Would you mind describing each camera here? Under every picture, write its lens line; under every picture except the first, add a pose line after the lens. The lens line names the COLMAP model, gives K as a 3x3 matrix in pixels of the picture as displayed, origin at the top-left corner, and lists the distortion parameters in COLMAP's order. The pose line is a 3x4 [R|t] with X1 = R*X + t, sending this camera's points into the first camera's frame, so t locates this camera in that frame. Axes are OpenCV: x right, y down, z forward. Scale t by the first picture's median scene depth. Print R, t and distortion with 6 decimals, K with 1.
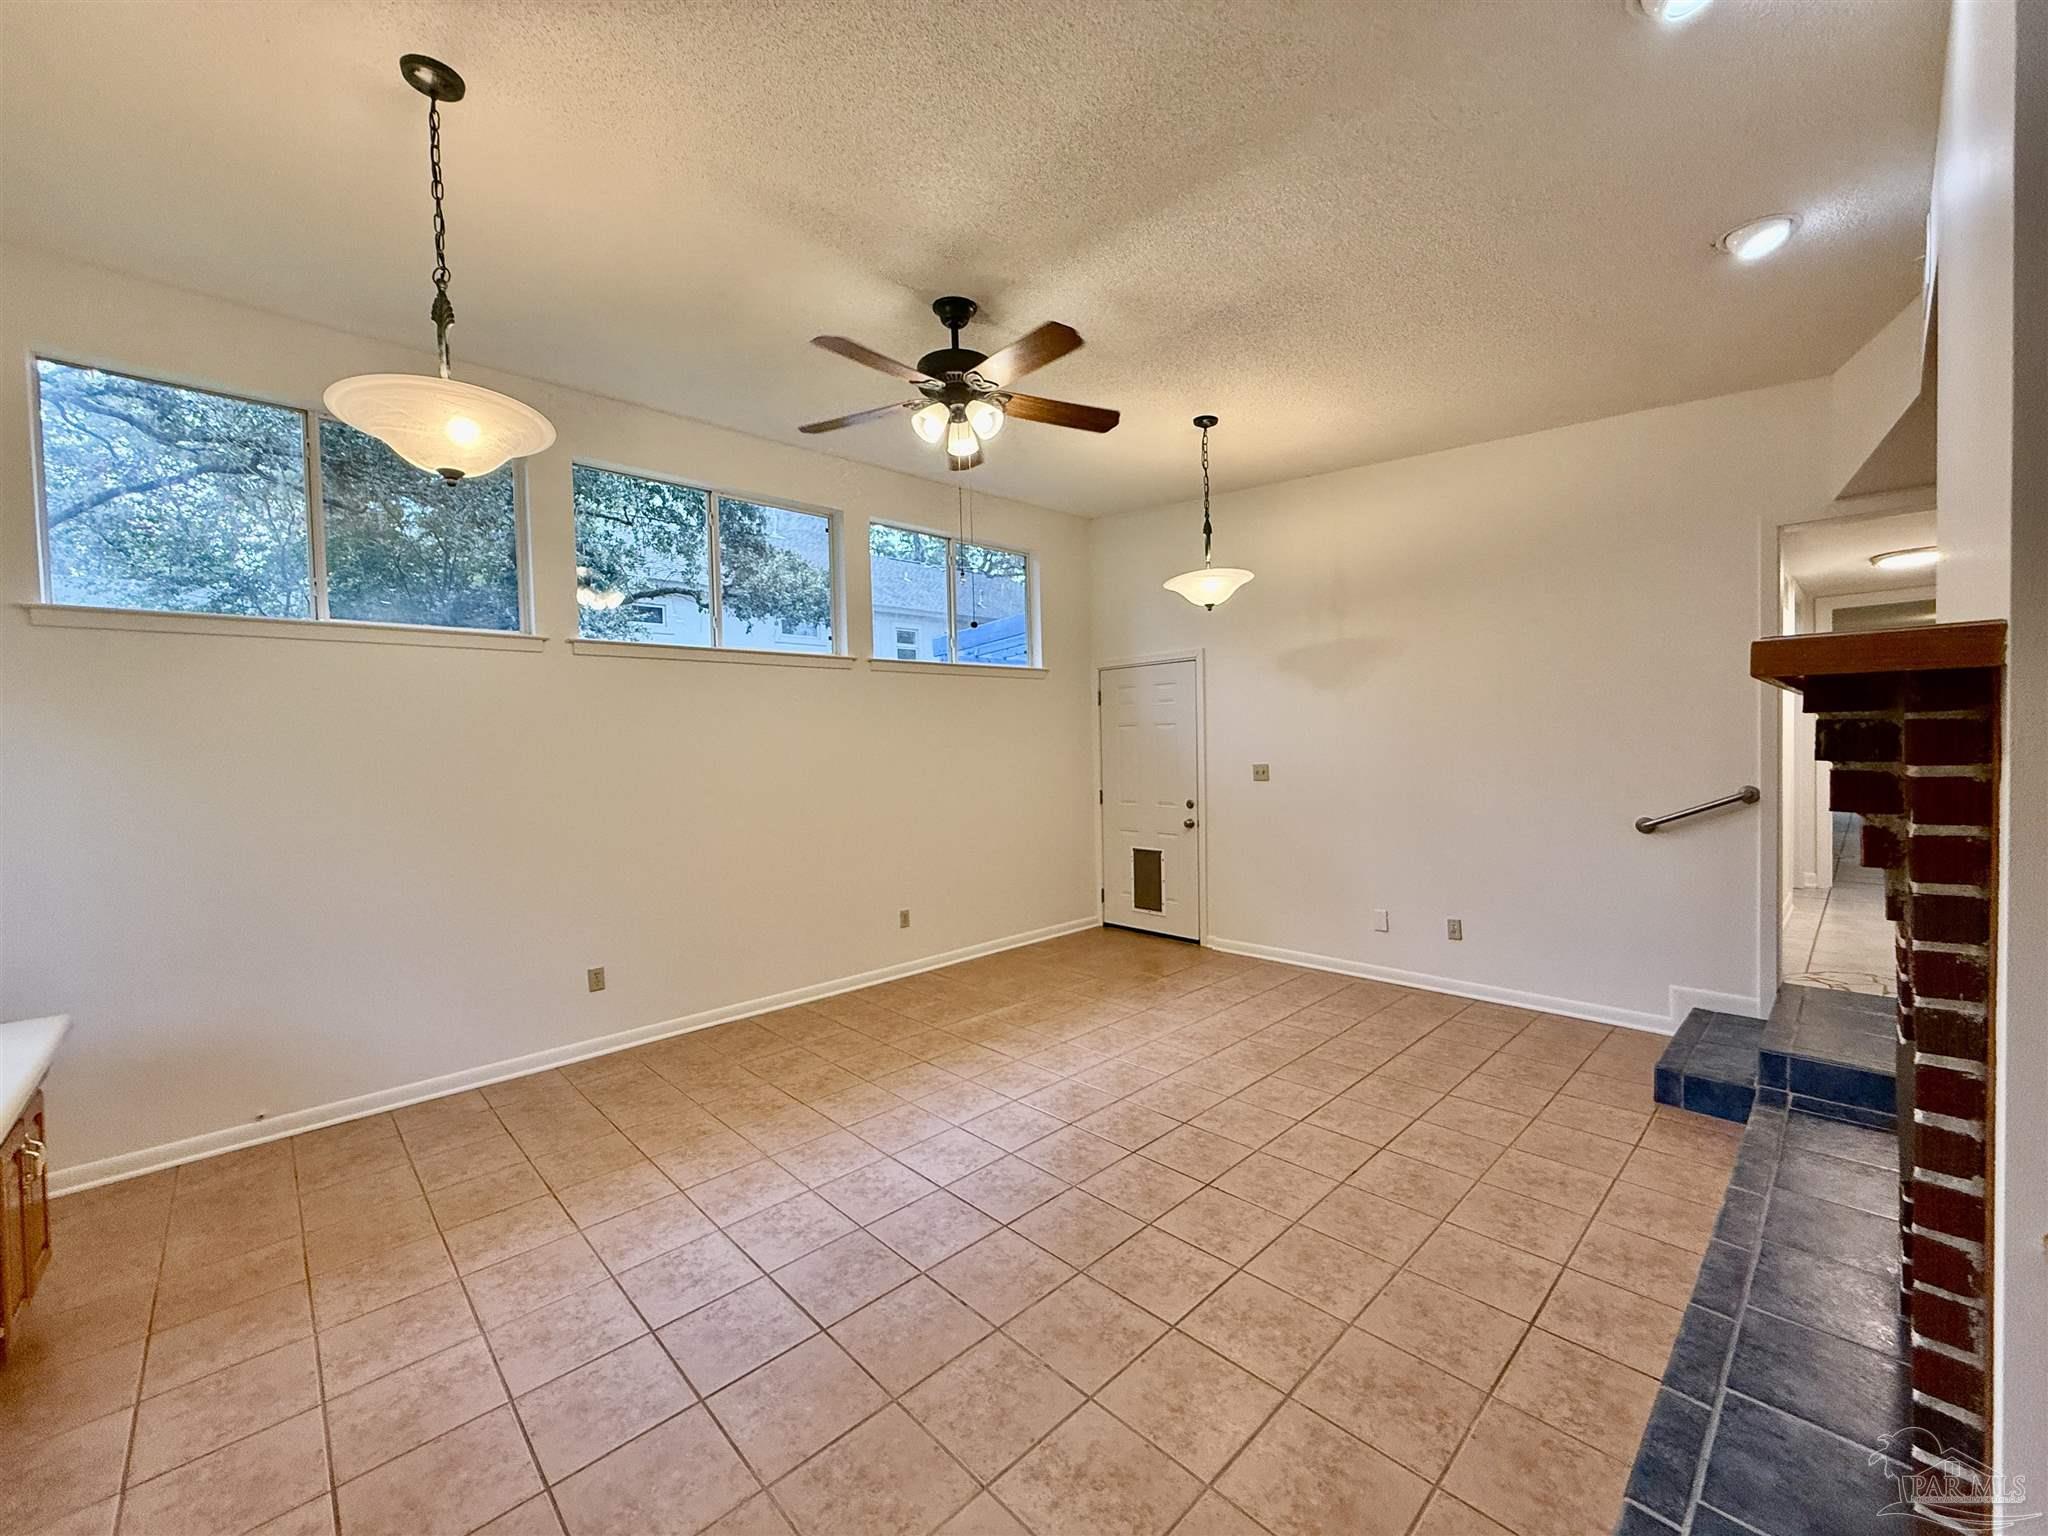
lens RADIAL K [[815.7, 0, 1021.5], [0, 815.7, 768.1], [0, 0, 1]] dist [-0.000349, 0.000359]
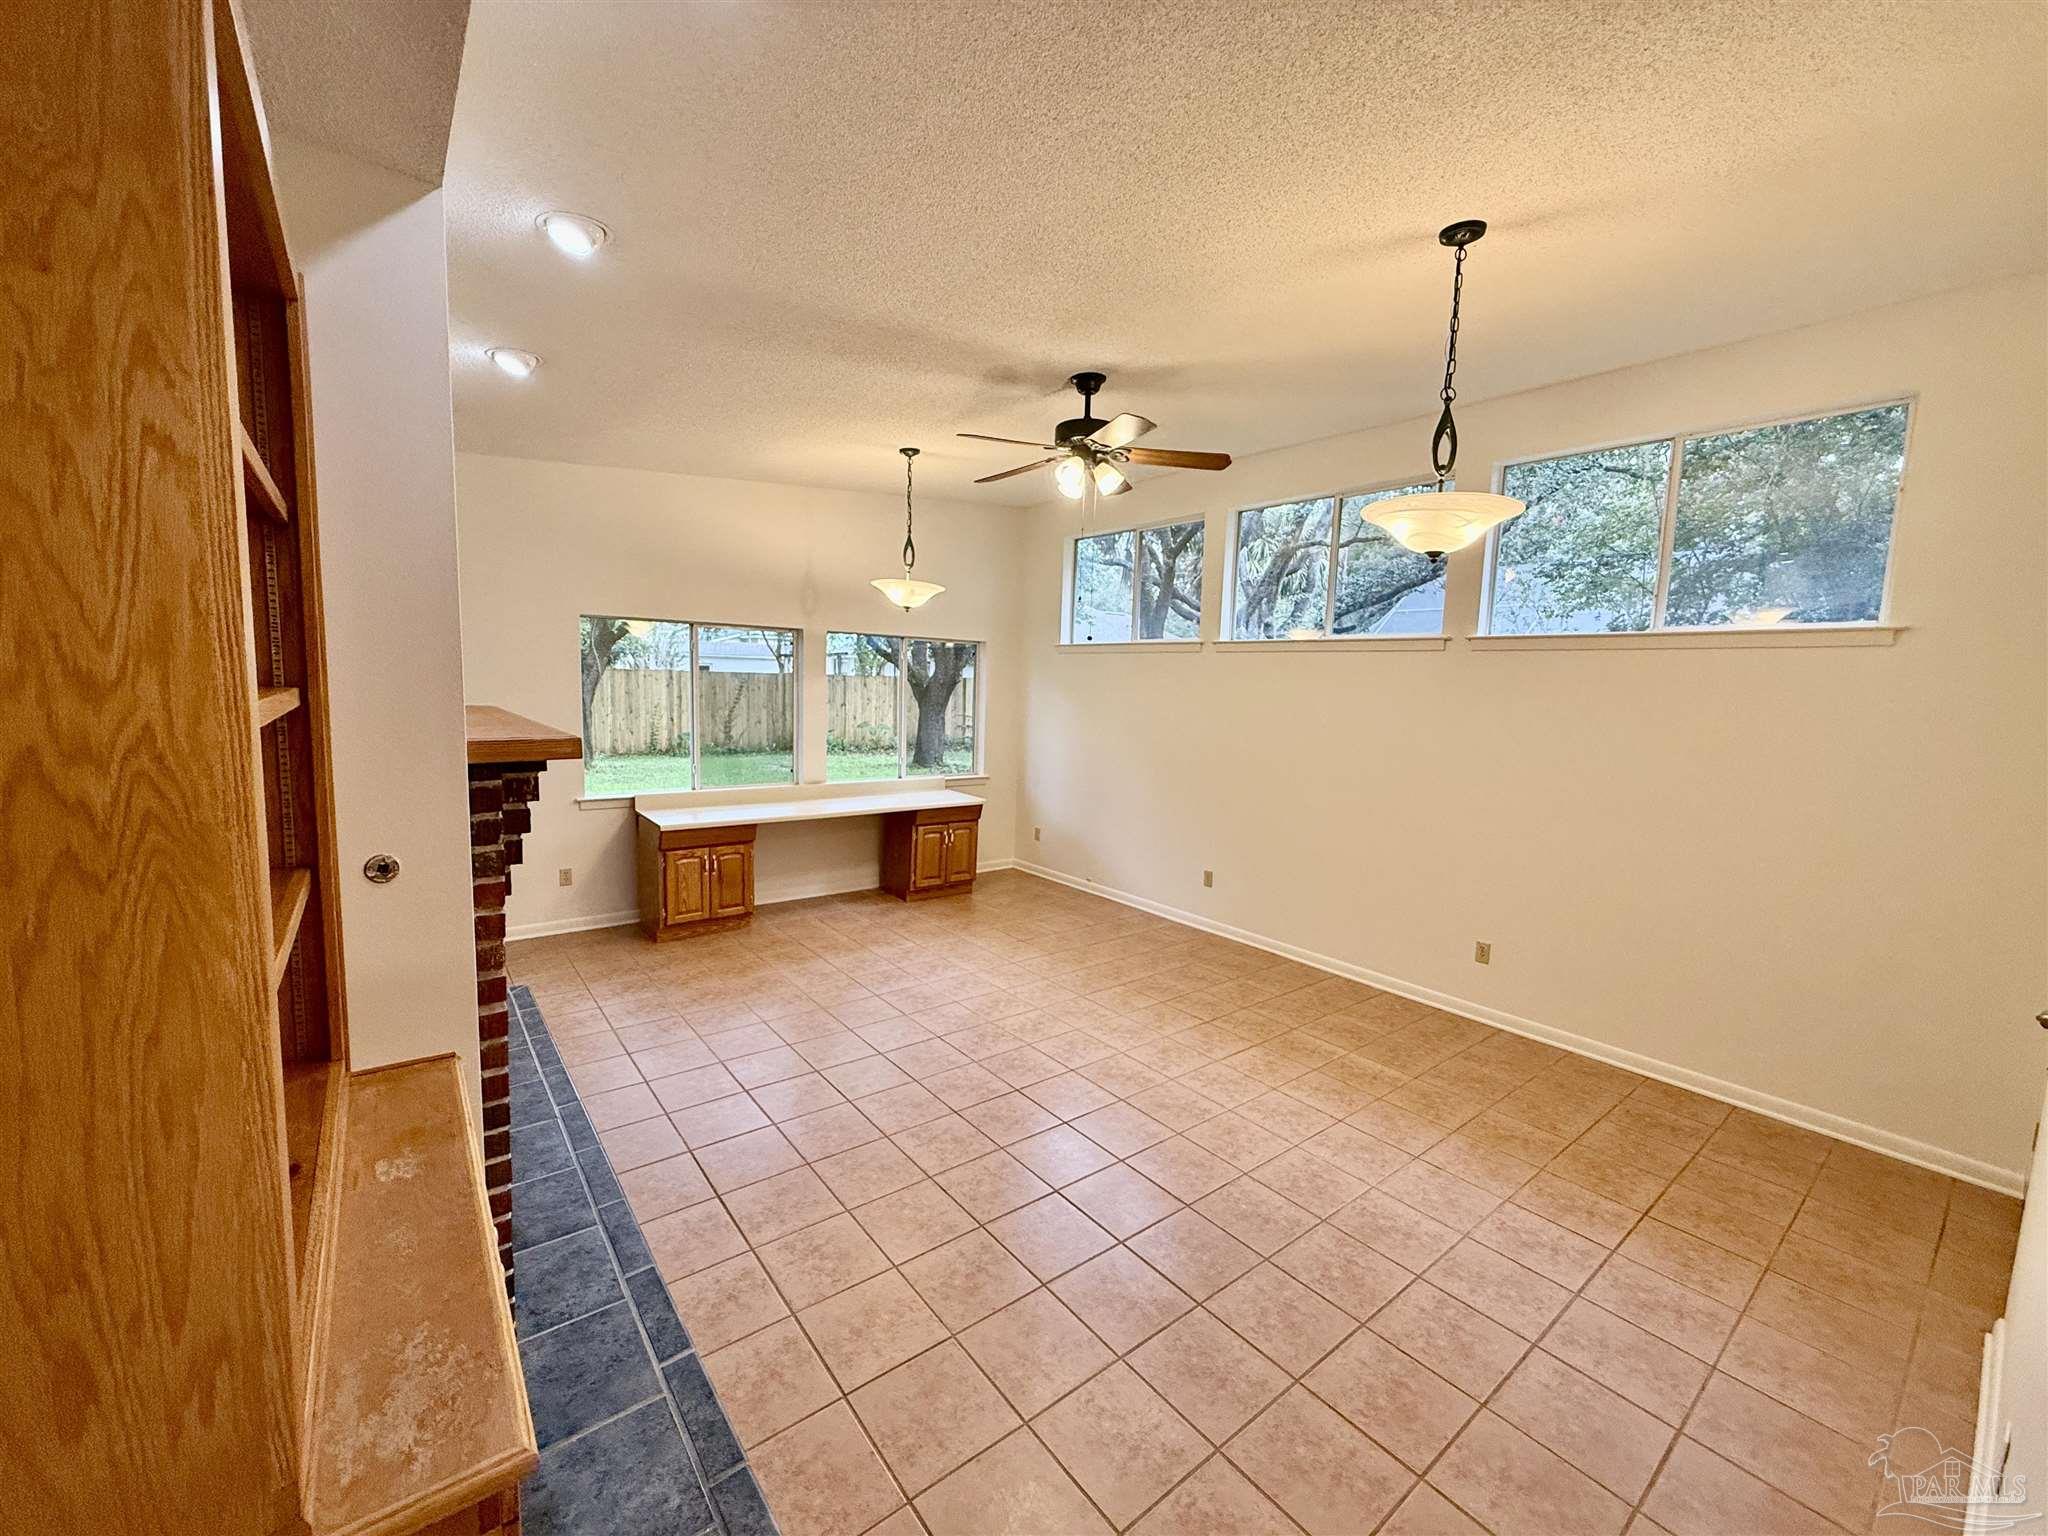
lens RADIAL K [[815.7, 0, 1021.6], [0, 815.7, 767.5], [0, 0, 1]] dist [-0.000349, 0.000359]
pose [[-0.095852, 0.129908, -0.986882, 1.073945], [-0.057715, 0.989054, 0.135800, -0.131626], [0.993721, 0.069974, -0.087306, 0.930659]]
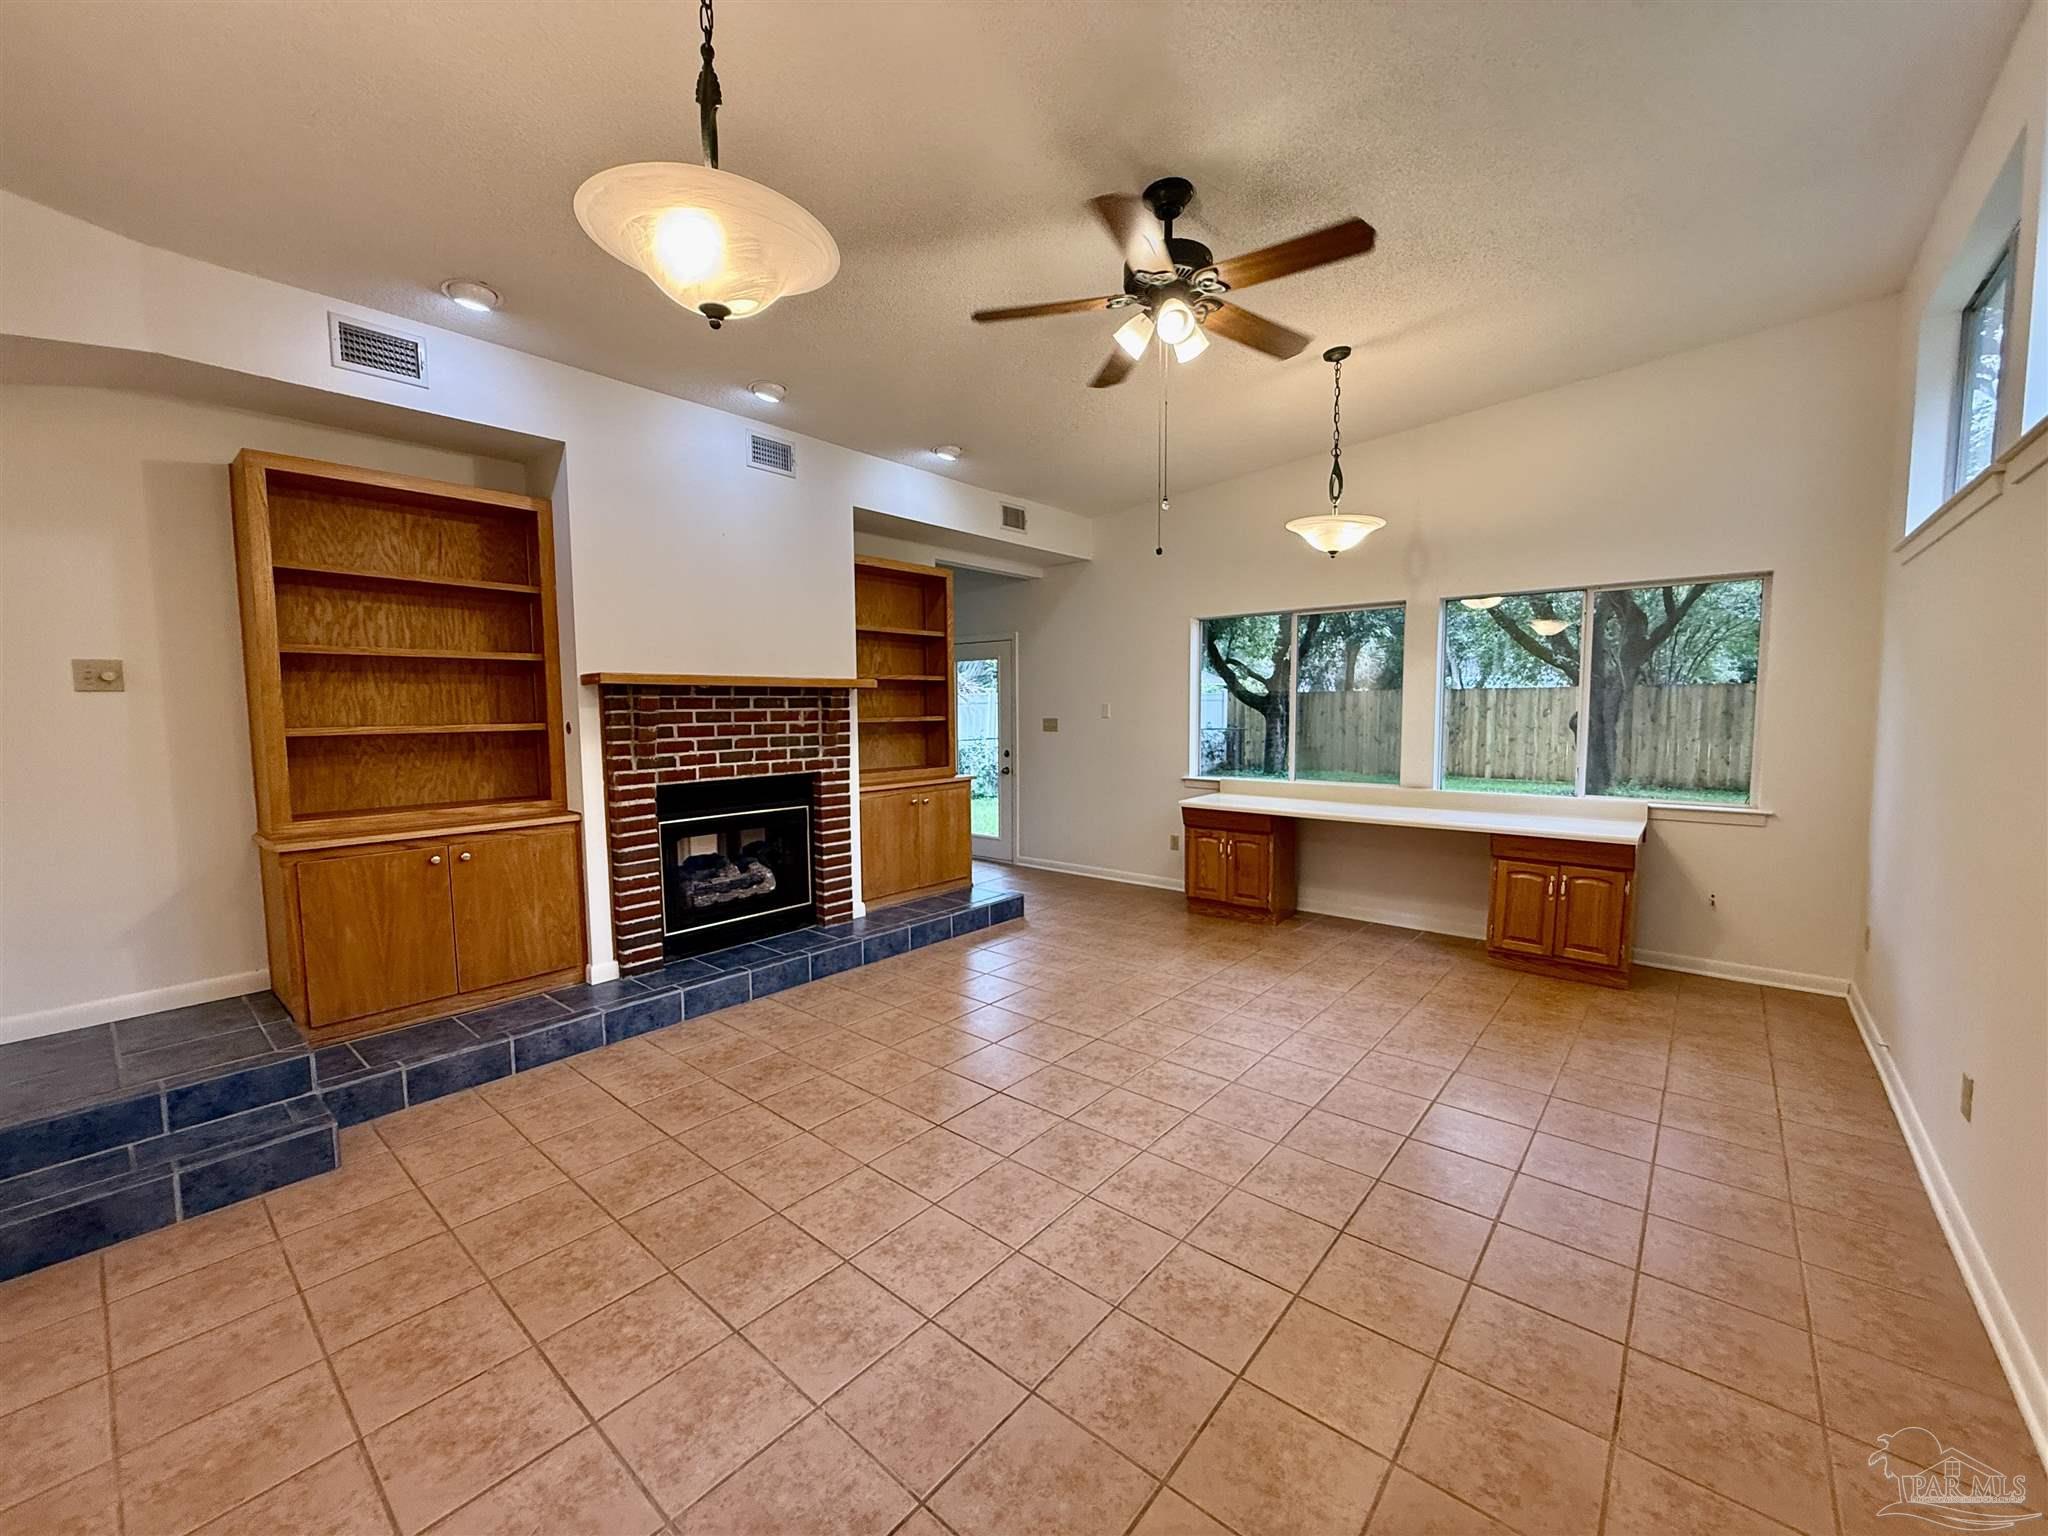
lens RADIAL K [[815.7, 0, 1022.2], [0, 815.7, 772.0], [0, 0, 1]] dist [-0.000349, 0.000359]
pose [[-0.993719, 0.042082, -0.103687, 0.172231], [0.030250, 0.993117, 0.113152, -0.039797], [0.107735, 0.109305, -0.988153, 1.708357]]
